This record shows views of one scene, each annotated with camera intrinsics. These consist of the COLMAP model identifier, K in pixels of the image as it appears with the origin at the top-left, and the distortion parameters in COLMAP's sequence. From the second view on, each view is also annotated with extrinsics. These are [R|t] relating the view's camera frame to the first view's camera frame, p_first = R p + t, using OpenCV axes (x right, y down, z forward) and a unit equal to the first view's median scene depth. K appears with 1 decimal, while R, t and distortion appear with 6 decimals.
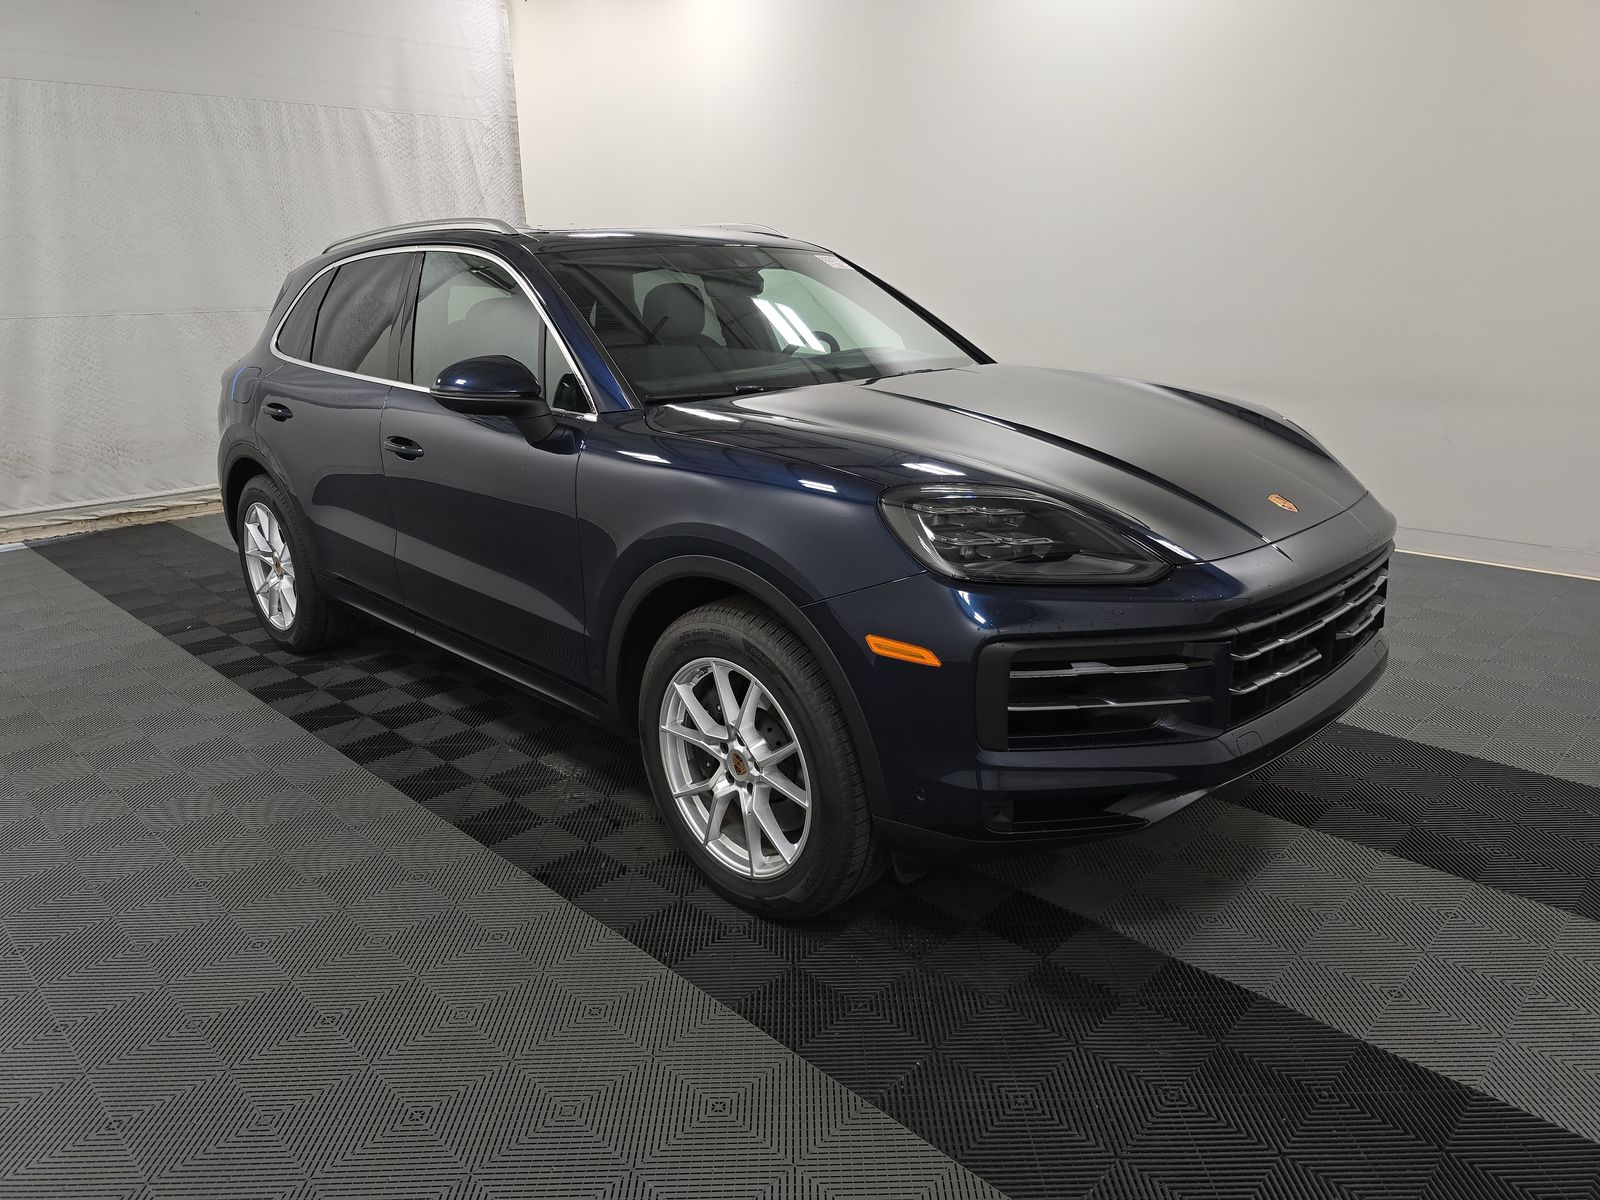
lens RADIAL K [[1081.9, 0, 800.0], [0, 1081.9, 600.0], [0, 0, 1]] dist [0.003999, 0.000434]
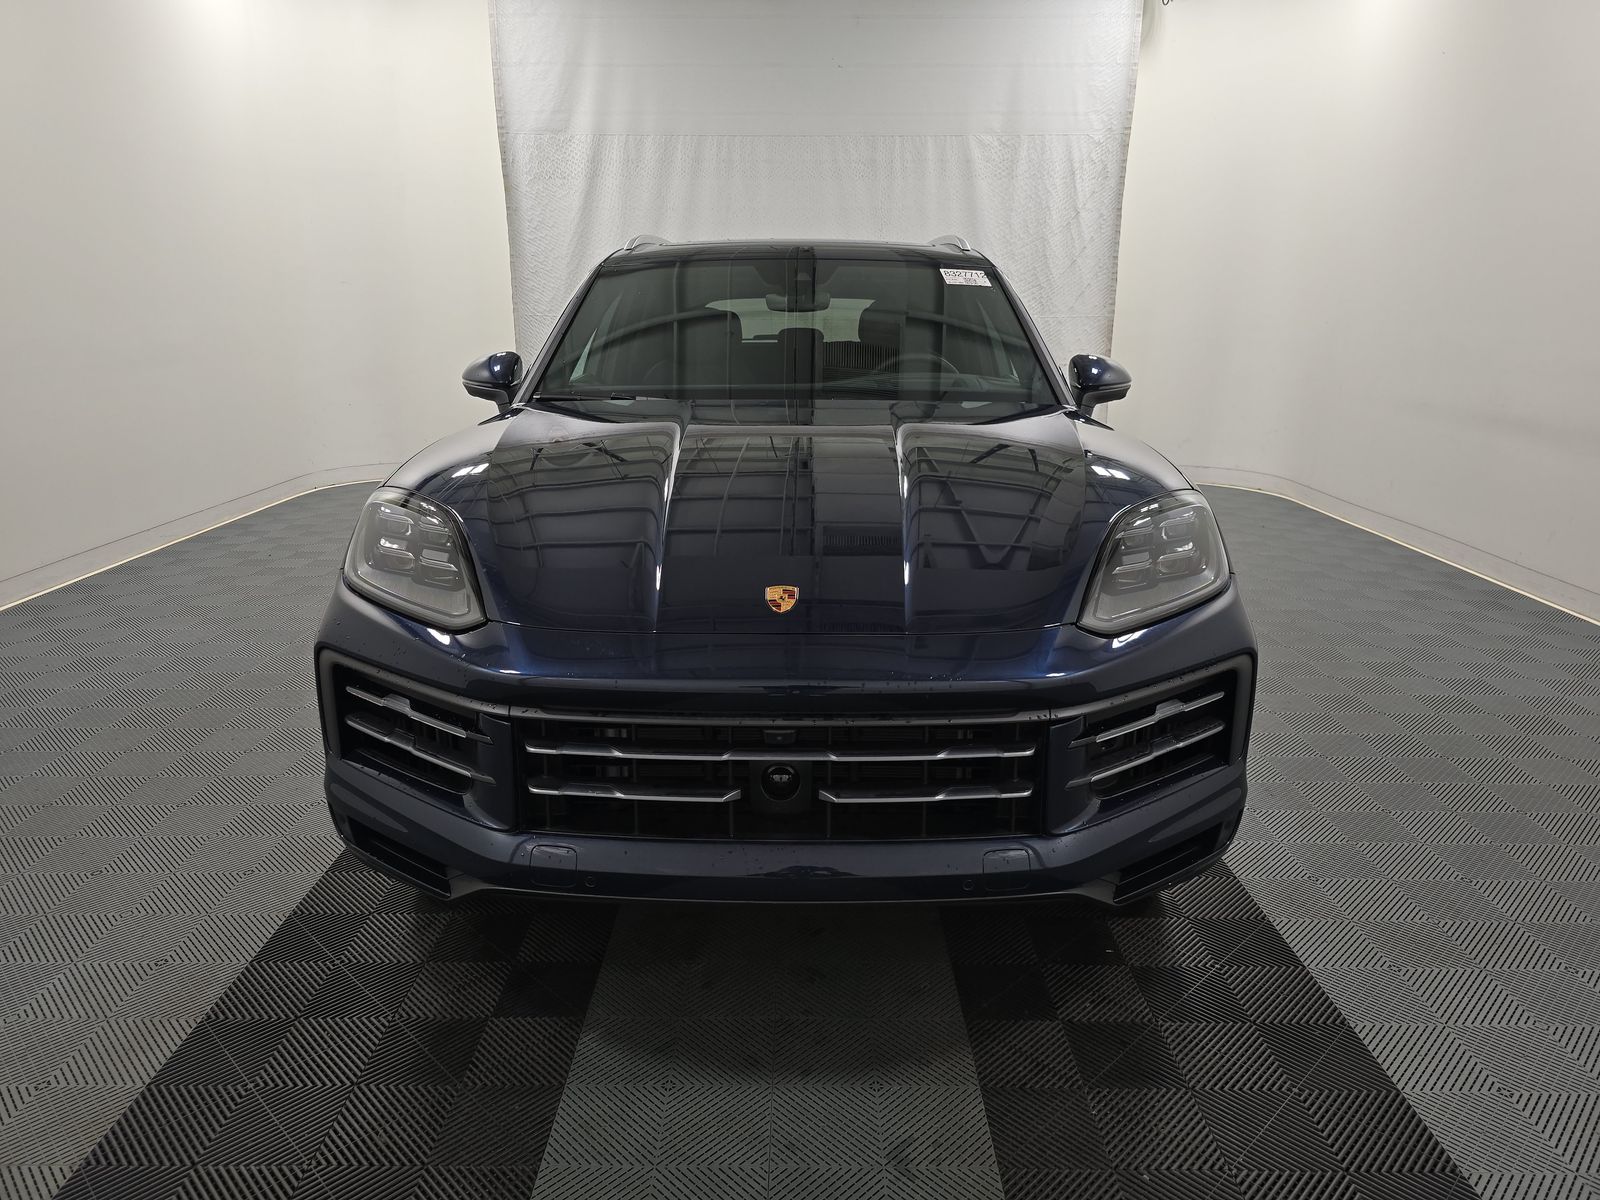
lens RADIAL K [[1081.9, 0, 800.0], [0, 1081.9, 600.0], [0, 0, 1]] dist [0.003999, 0.000434]
pose [[0.701900, 0.203865, -0.682478, 0.296954], [-0.217081, 0.973808, 0.067629, -0.039627], [0.678390, 0.100684, 0.727771, 0.147893]]
